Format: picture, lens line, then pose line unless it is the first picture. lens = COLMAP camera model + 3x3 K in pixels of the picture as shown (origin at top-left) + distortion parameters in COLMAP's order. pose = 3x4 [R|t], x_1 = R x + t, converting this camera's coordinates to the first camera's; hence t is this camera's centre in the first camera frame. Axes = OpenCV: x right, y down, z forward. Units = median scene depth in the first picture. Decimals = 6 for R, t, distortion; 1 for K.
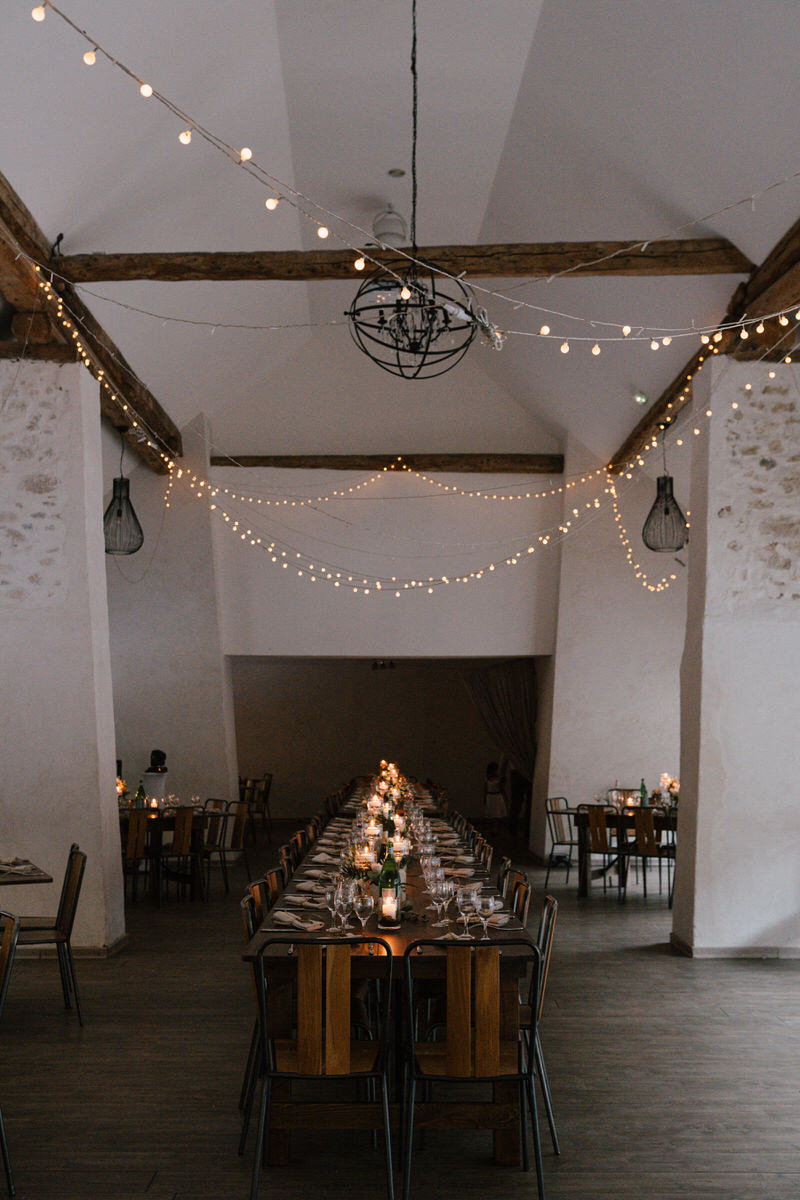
lens RADIAL K [[1173.0, 0, 413.0], [0, 1173.0, 601.7], [0, 0, 1]] dist [0.005099, 0.017088]
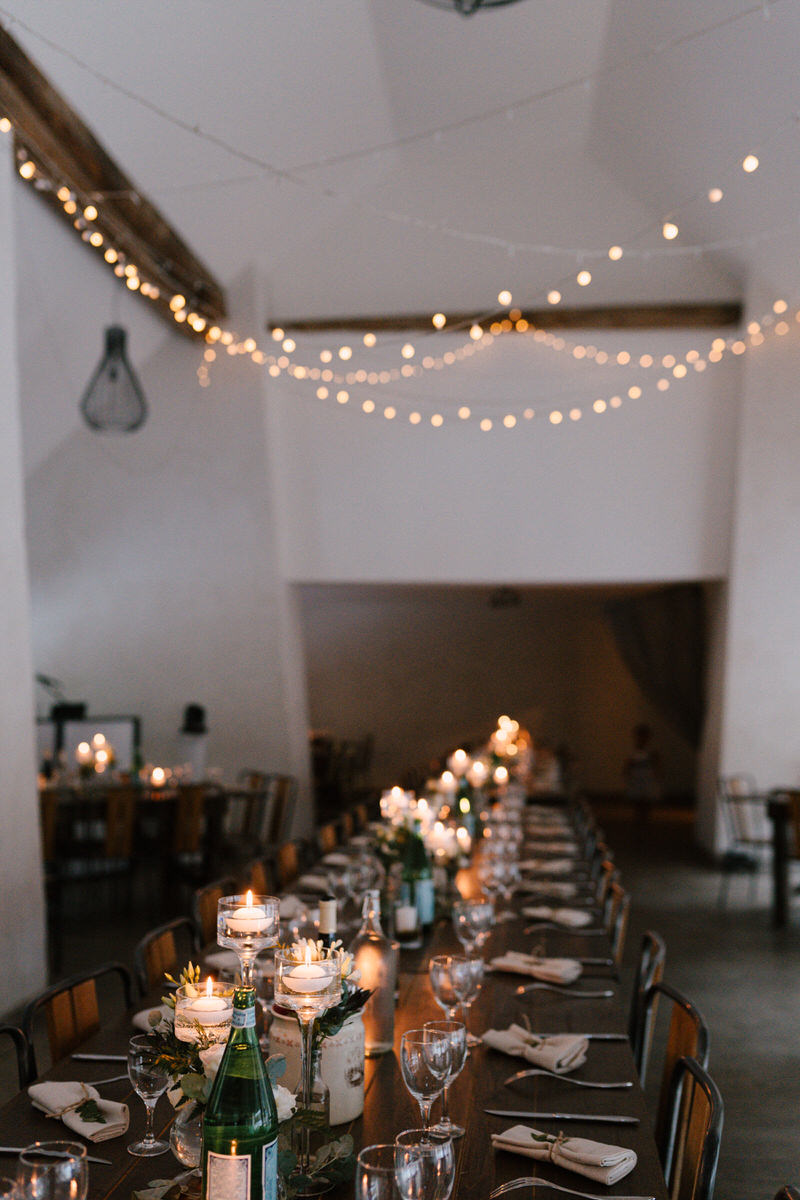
lens RADIAL K [[1175.9, 0, 400.0], [0, 1175.9, 600.0], [0, 0, 1]] dist [0.000668, -0.143531]
pose [[0.989534, -0.005443, -0.144198, 0.037466], [0.009896, 0.999495, 0.030182, 0.057635], [0.143961, -0.031294, 0.989088, 0.419365]]
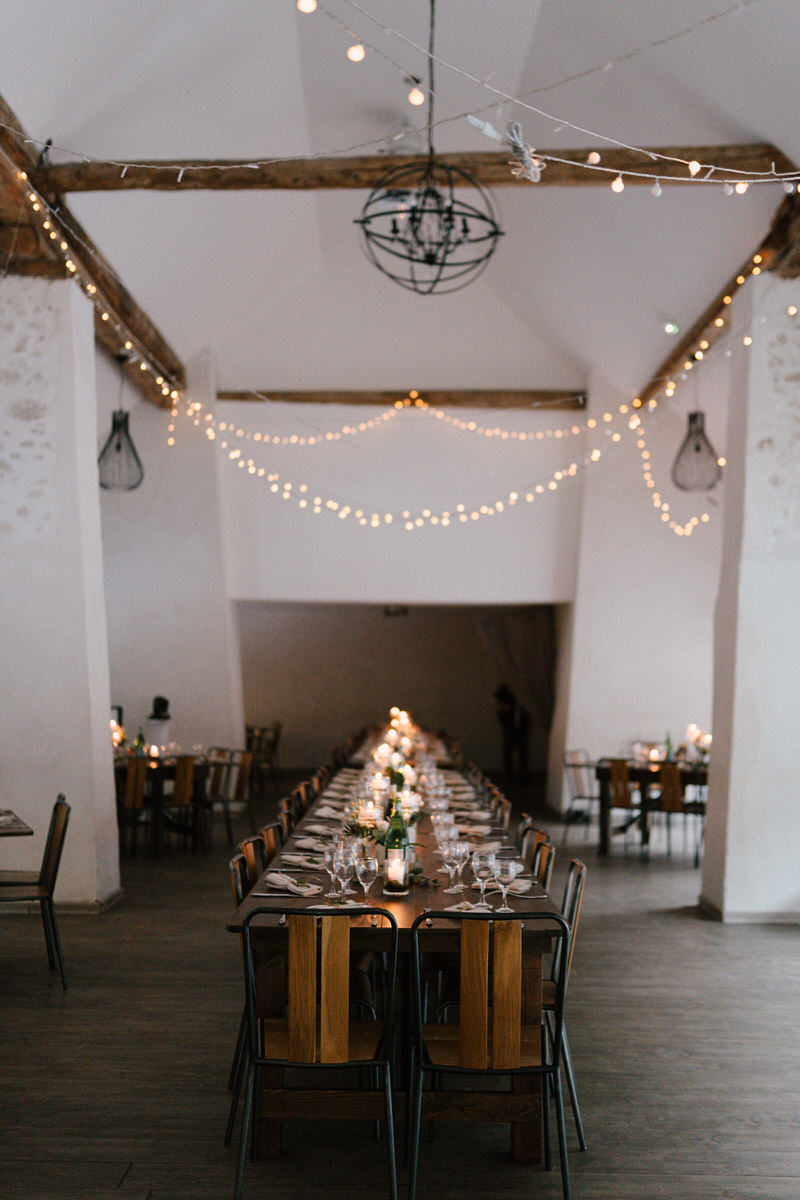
lens RADIAL K [[1182.3, 0, 400.0], [0, 1182.3, 600.0], [0, 0, 1]] dist [0.007390, 0.023405]
pose [[0.999704, 0.007783, -0.023046, 0.001001], [-0.006846, 0.999158, 0.040447, 0.010550], [0.023341, -0.040278, 0.998916, 0.061501]]
